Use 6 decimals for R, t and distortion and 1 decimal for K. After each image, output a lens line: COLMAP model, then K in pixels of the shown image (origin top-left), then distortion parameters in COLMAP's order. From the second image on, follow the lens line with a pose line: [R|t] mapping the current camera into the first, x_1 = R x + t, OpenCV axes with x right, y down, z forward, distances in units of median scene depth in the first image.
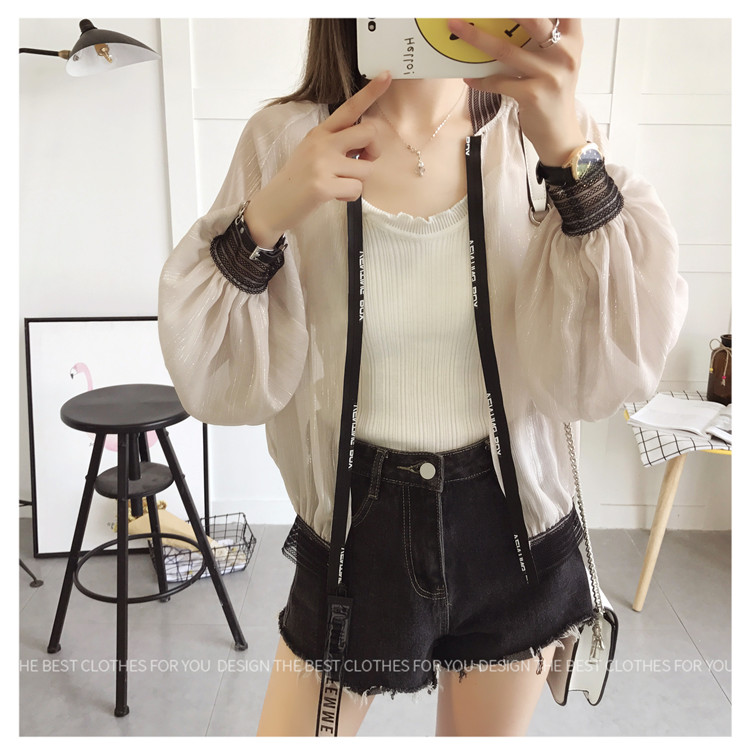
lens RADIAL K [[844.0, 0, 375.8], [0, 844.0, 367.6], [0, 0, 1]] dist [0.000150, 0.000000]
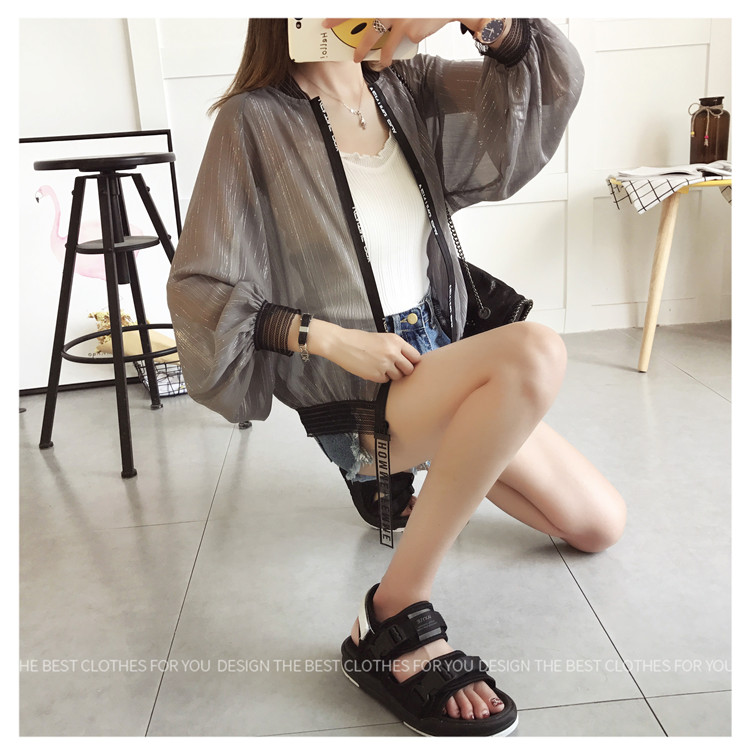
lens RADIAL K [[844.0, 0, 372.2], [0, 844.0, 371.1], [0, 0, 1]] dist [0.000150, 0.000000]
pose [[0.994865, -0.088575, 0.048964, -0.054675], [0.088771, 0.996050, -0.001830, 0.275320], [-0.048609, 0.006167, 0.998799, 0.035202]]
